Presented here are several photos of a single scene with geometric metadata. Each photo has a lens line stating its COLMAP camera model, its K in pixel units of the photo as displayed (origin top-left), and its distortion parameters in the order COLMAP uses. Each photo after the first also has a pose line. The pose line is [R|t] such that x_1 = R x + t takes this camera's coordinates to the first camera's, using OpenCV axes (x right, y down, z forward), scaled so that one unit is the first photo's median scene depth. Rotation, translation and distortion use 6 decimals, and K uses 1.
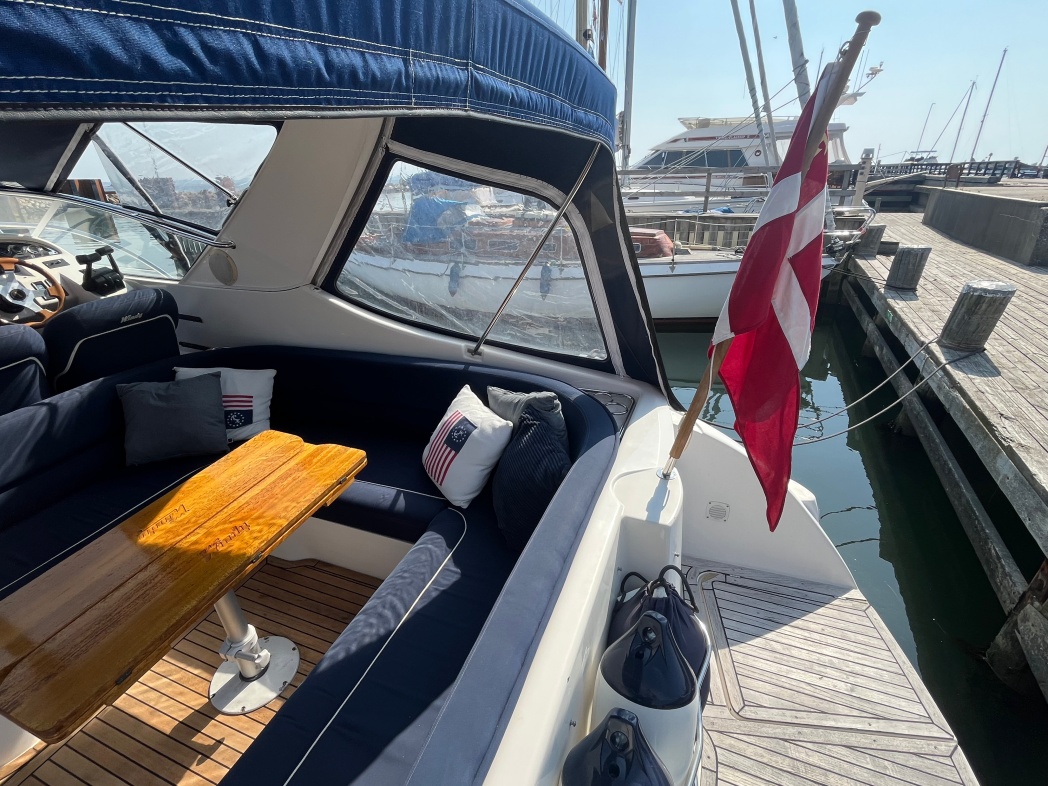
lens RADIAL K [[506.0, 0, 524.0], [0, 506.0, 393.0], [0, 0, 1]] dist [-0.000554, -0.000083]
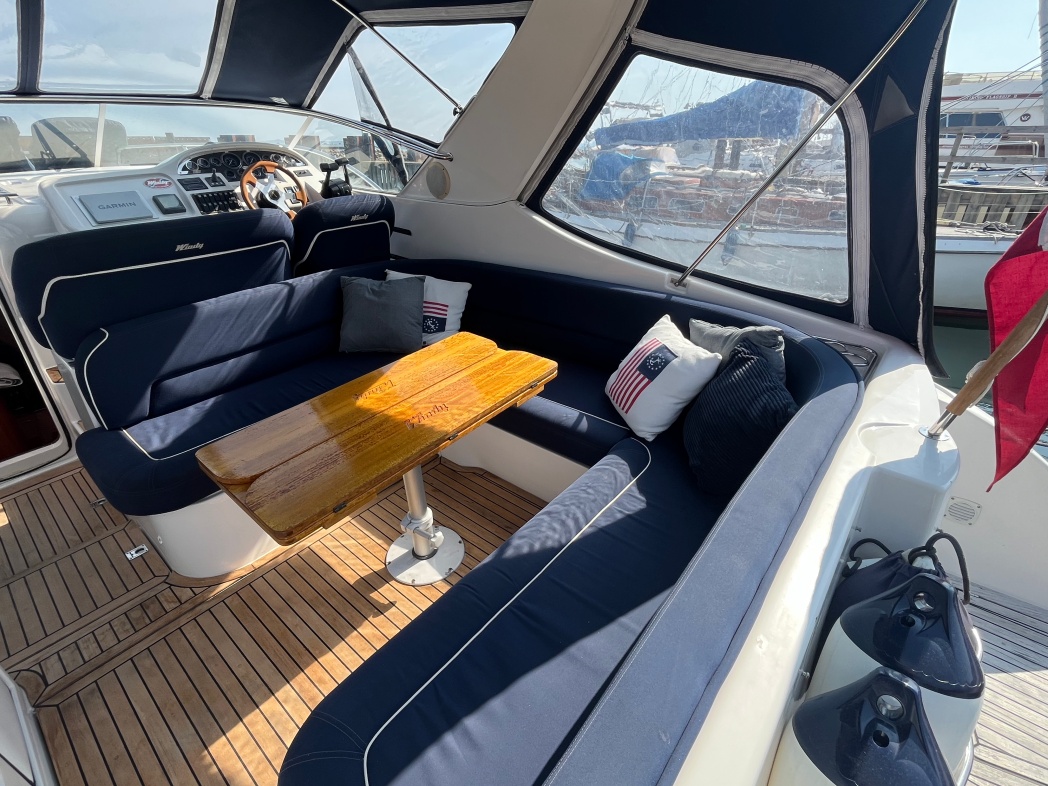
lens RADIAL K [[506.0, 0, 524.0], [0, 506.0, 393.0], [0, 0, 1]] dist [-0.000554, -0.000083]
pose [[0.949143, 0.163493, -0.269067, -0.097526], [-0.149848, 0.986182, 0.070639, 0.106723], [0.276898, -0.026728, 0.960528, 0.048197]]
